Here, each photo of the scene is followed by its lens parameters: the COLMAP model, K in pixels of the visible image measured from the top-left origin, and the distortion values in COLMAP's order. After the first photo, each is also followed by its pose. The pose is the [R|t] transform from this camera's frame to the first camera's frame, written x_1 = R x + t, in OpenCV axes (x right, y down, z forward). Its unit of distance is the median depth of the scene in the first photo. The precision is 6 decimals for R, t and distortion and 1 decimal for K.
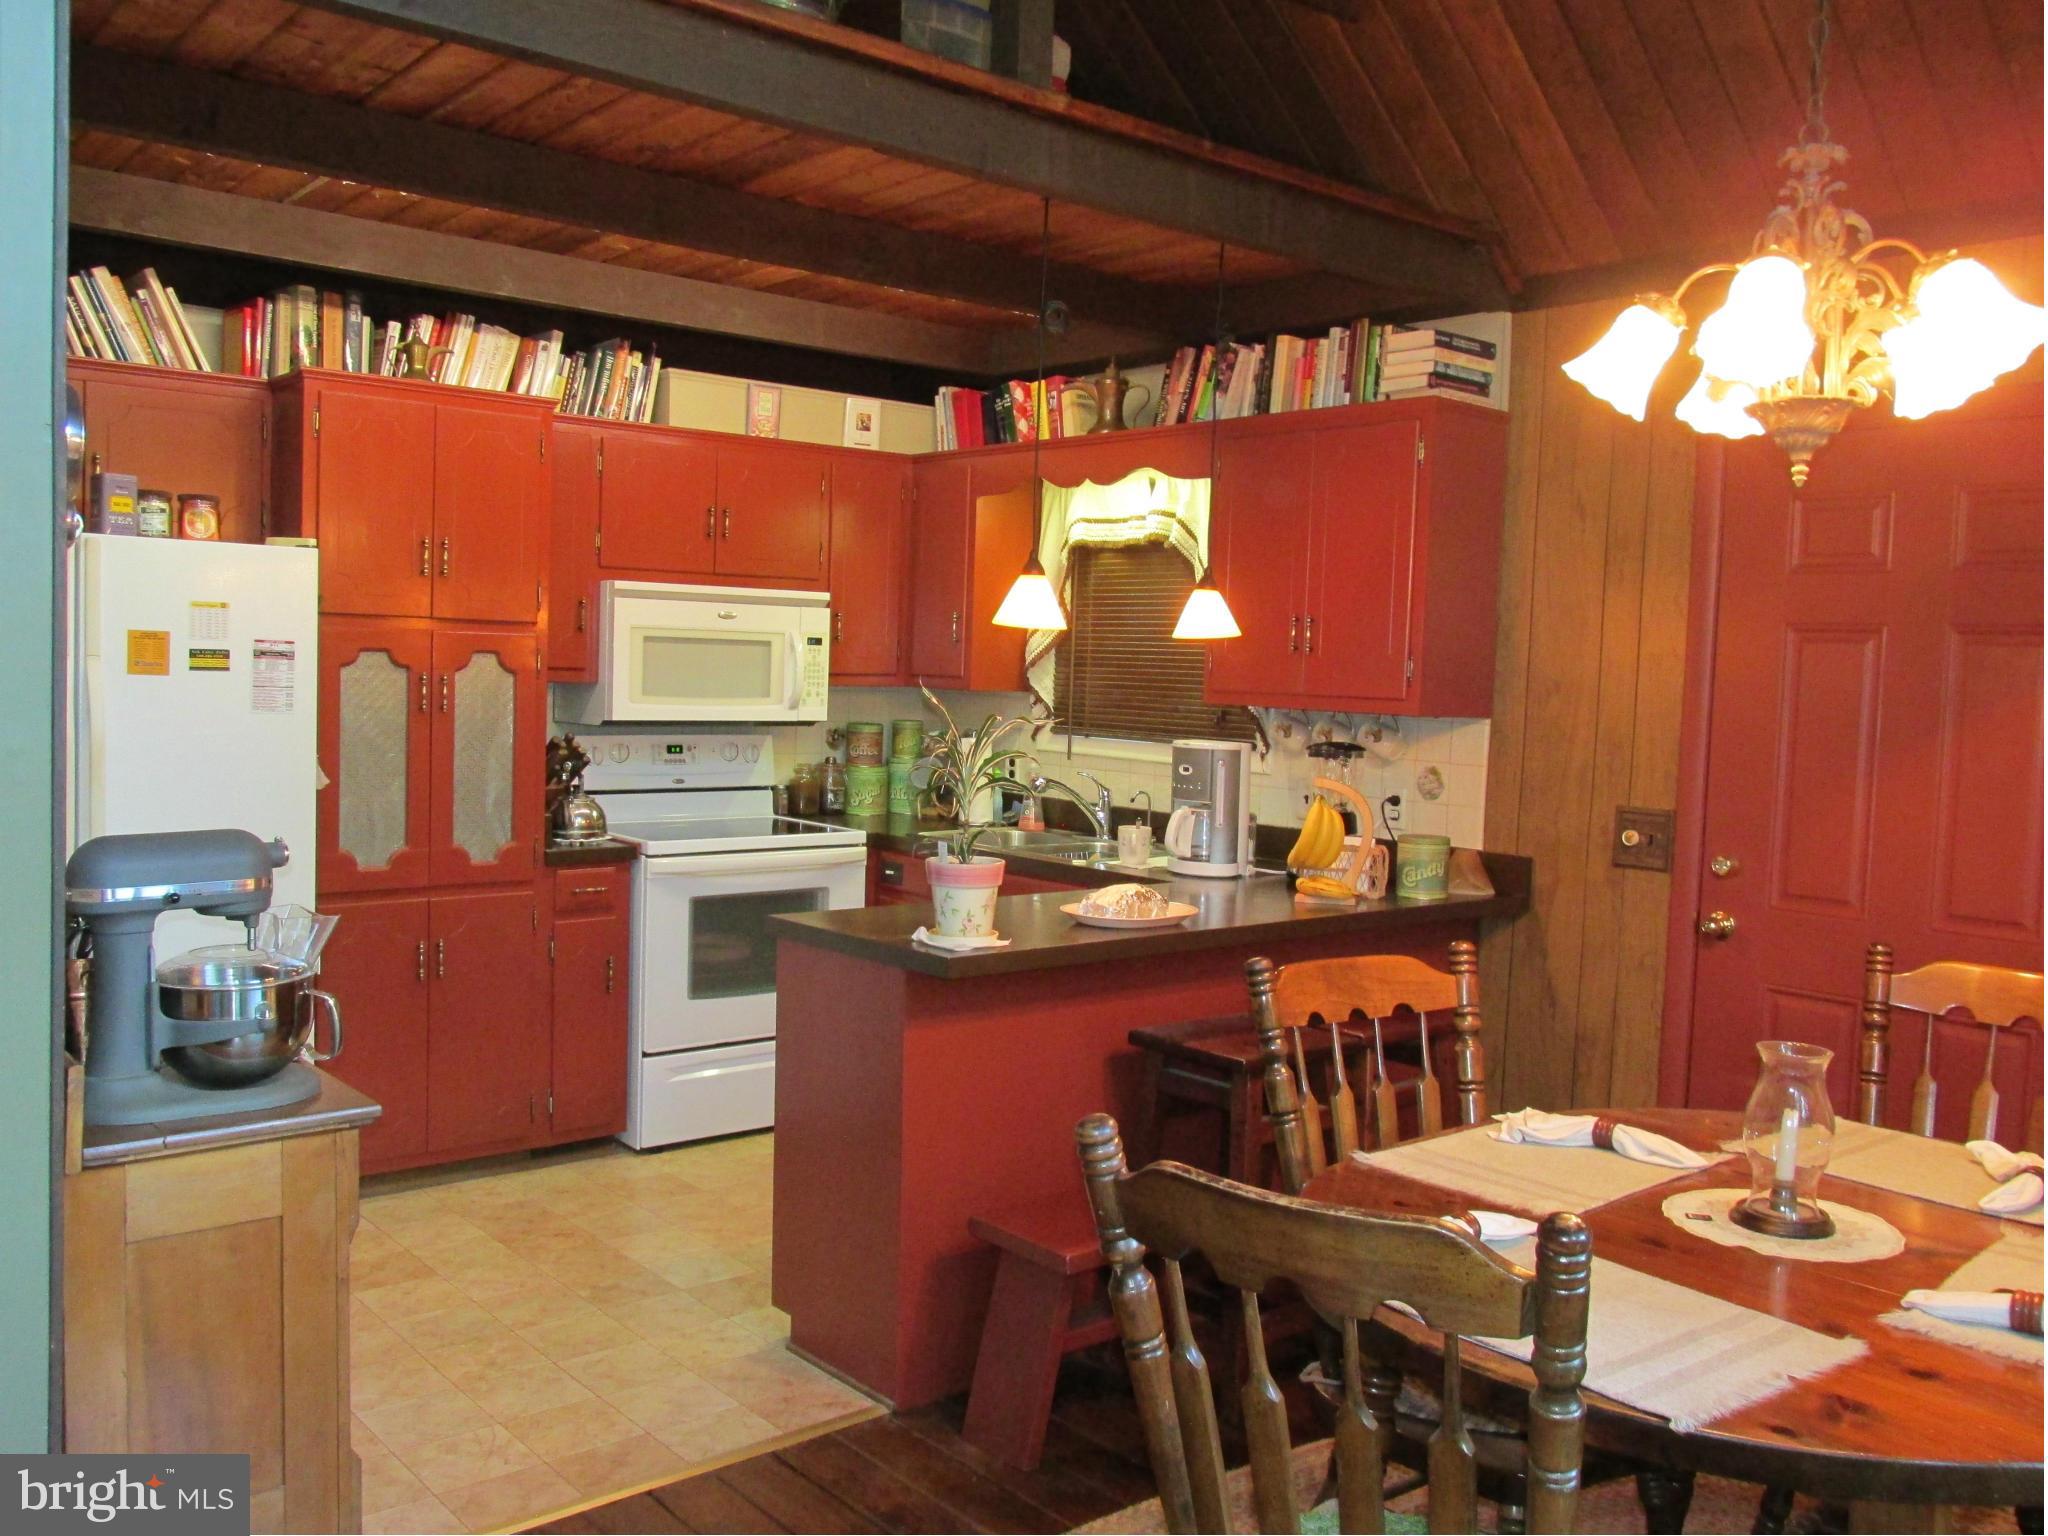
lens RADIAL K [[1697.6, 0, 1028.8], [0, 1697.6, 762.6], [0, 0, 1]] dist [-0.041905, 0.019789]
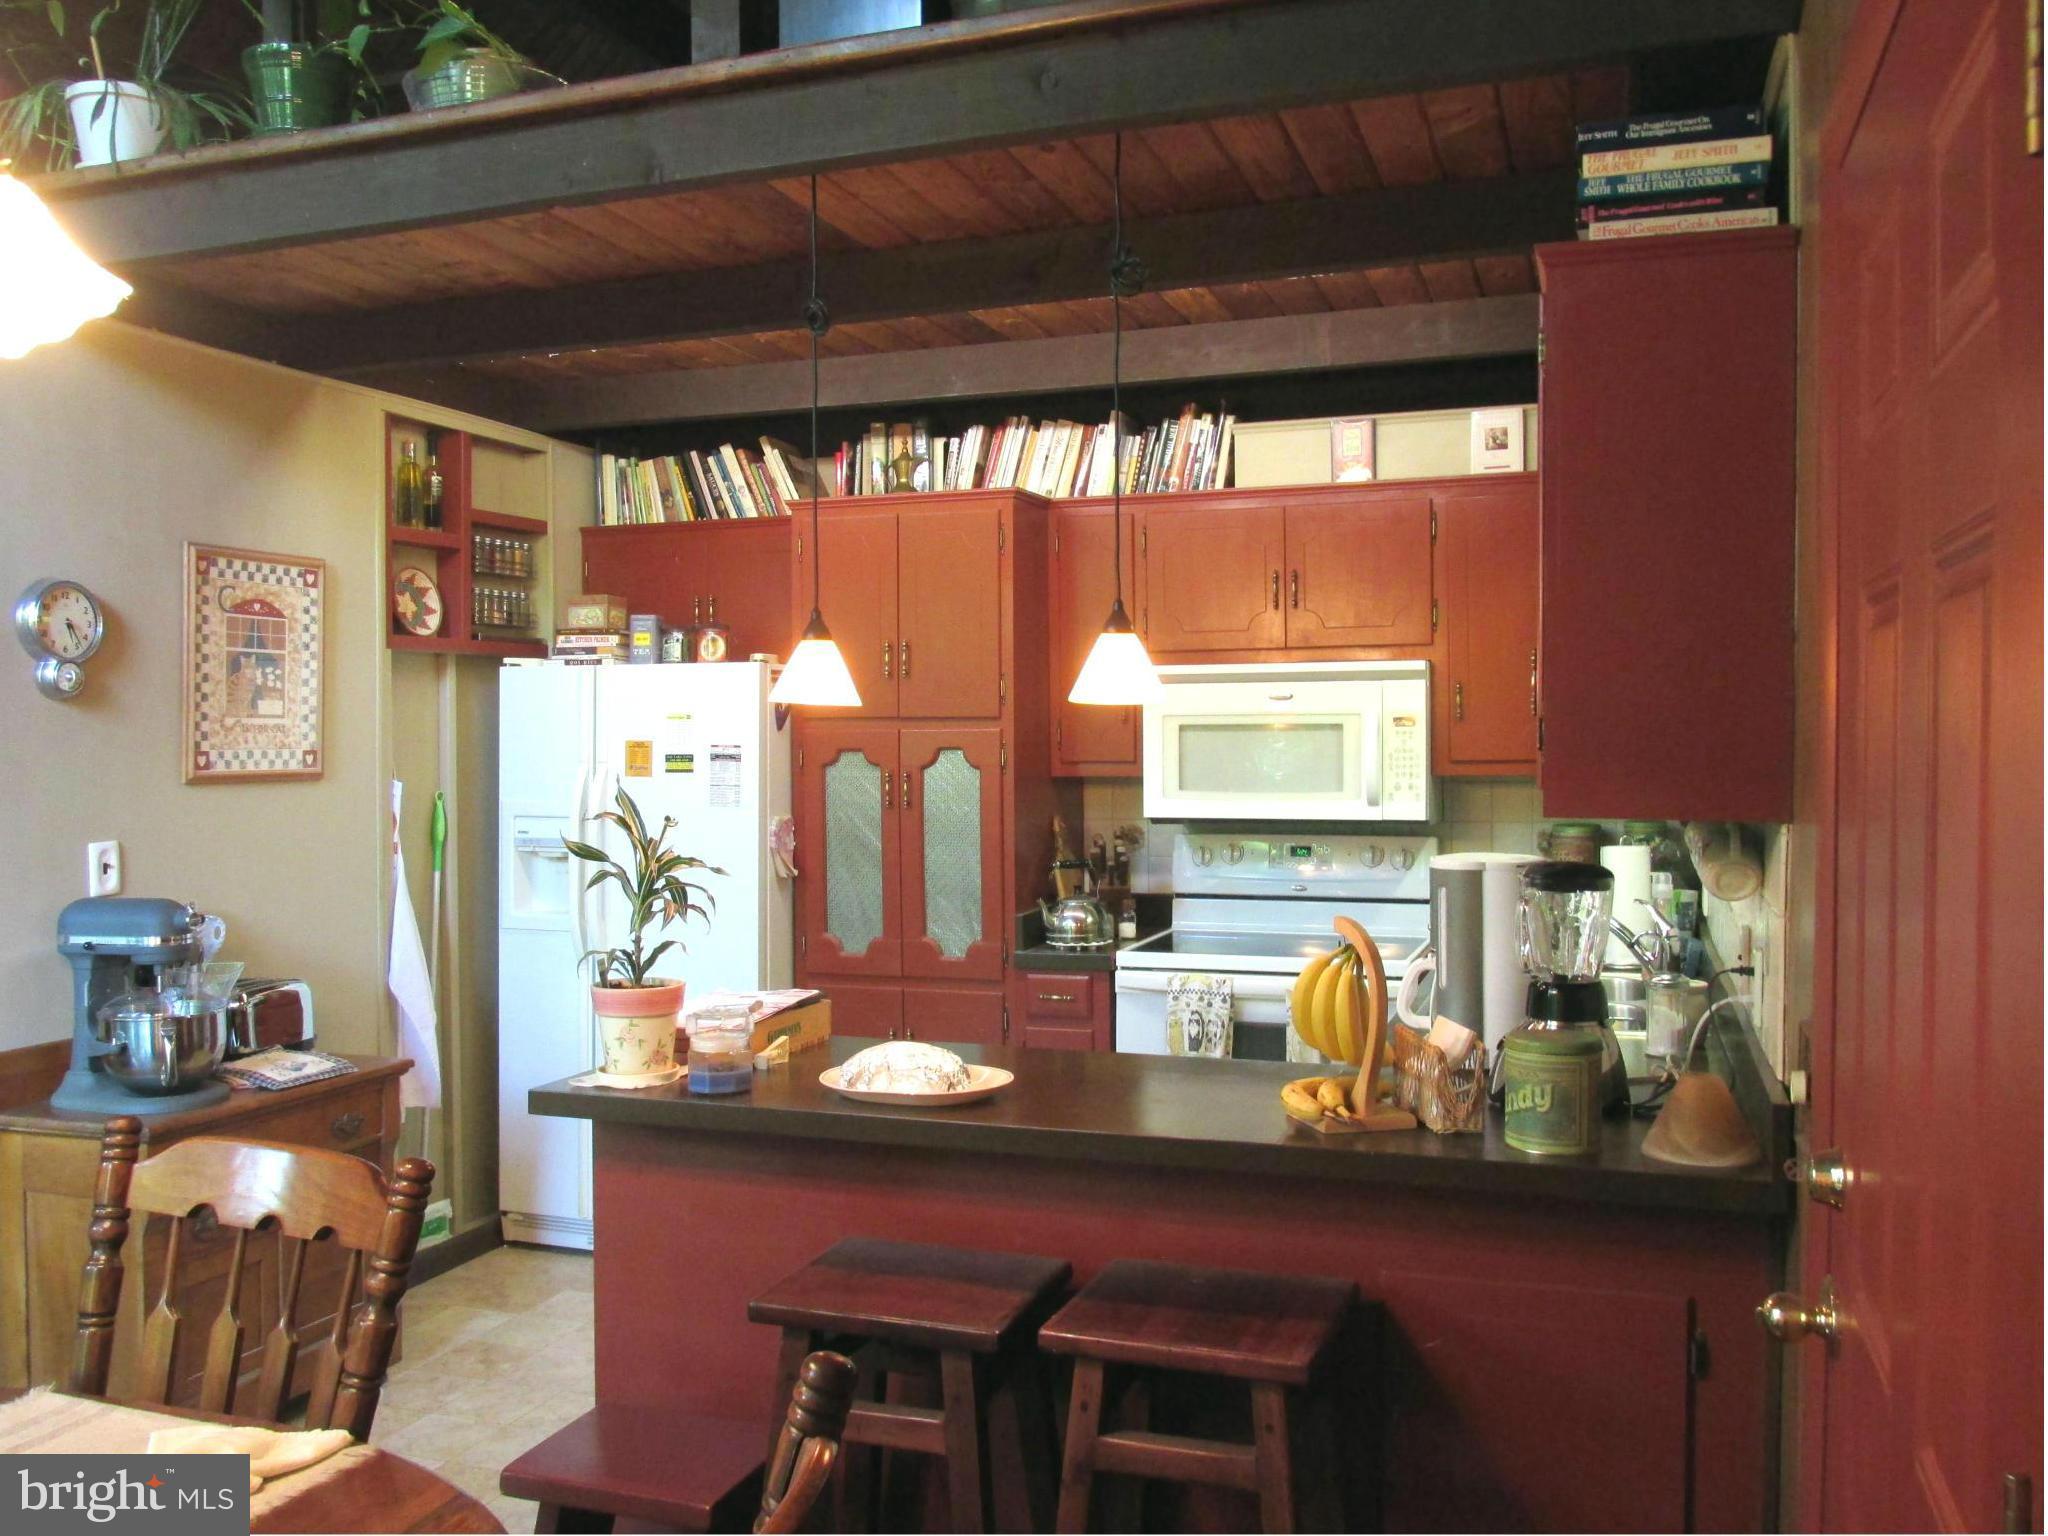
lens RADIAL K [[1703.7, 0, 1024.0], [0, 1703.7, 768.0], [0, 0, 1]] dist [-0.031309, 0.017050]
pose [[0.505639, -0.016710, -0.862583, 0.531390], [-0.027275, 0.999003, -0.035340, -0.017459], [0.862314, 0.041396, 0.504679, 0.480230]]
